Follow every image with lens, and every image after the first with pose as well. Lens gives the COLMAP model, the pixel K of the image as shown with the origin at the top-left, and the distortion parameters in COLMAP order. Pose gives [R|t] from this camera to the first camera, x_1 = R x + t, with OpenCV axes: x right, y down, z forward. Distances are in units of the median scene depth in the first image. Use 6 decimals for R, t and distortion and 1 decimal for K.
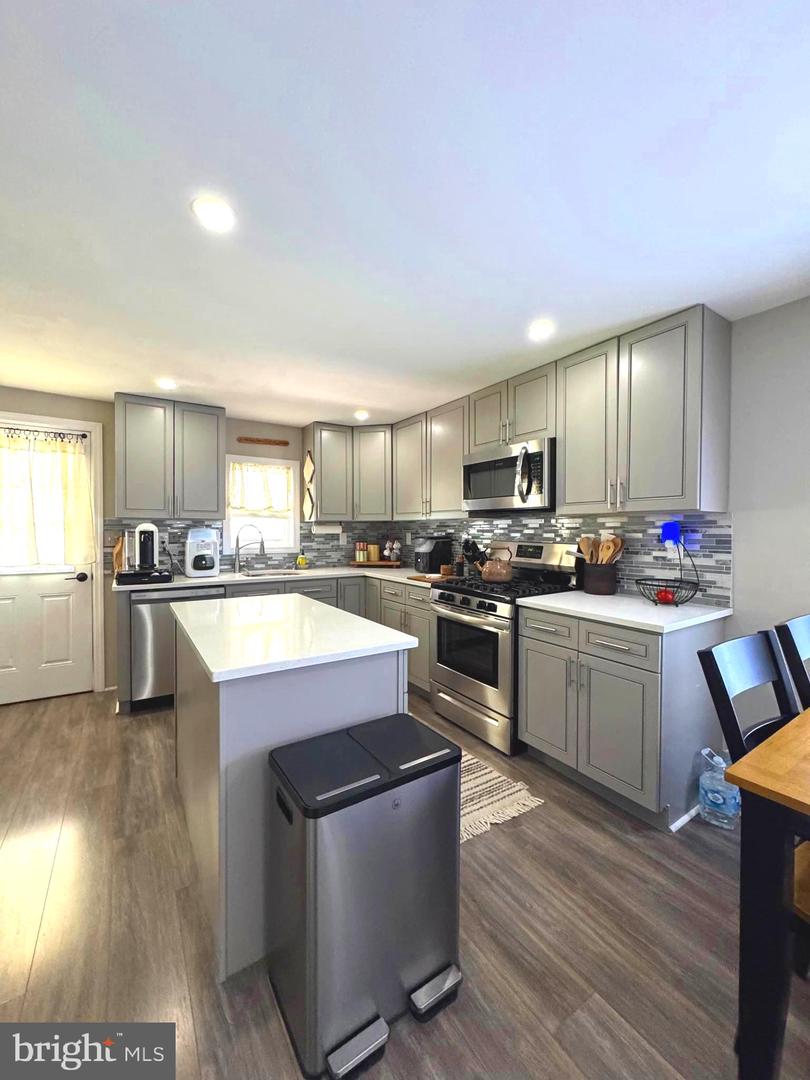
lens RADIAL K [[431.9, 0, 404.5], [0, 431.9, 538.0], [0, 0, 1]] dist [-0.001874, -0.000019]
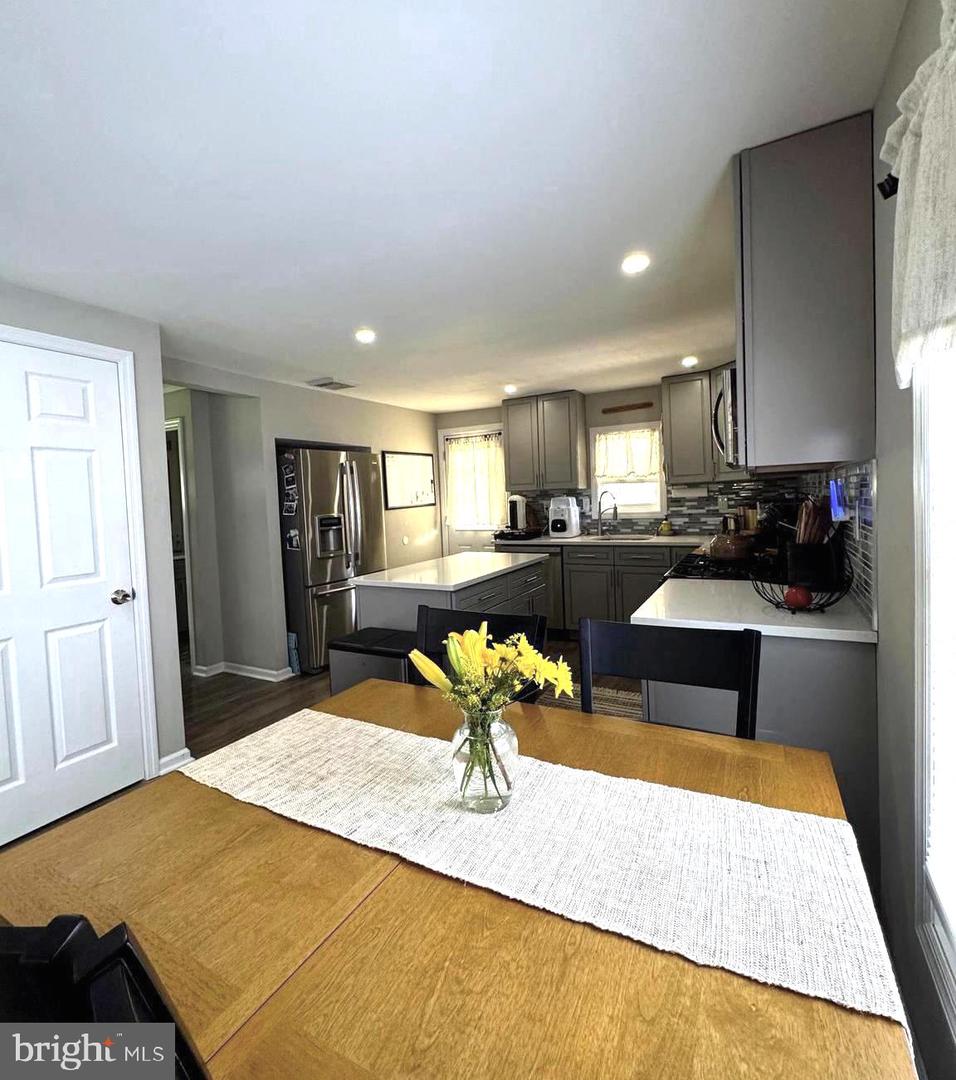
lens RADIAL K [[509.3, 0, 477.9], [0, 509.3, 517.4], [0, 0, 1]] dist [-0.000870, -0.000221]
pose [[0.462191, 0.013950, -0.886671, 0.713850], [0.024118, 0.999309, 0.028294, -0.011481], [0.886452, -0.034462, 0.461535, 0.161056]]
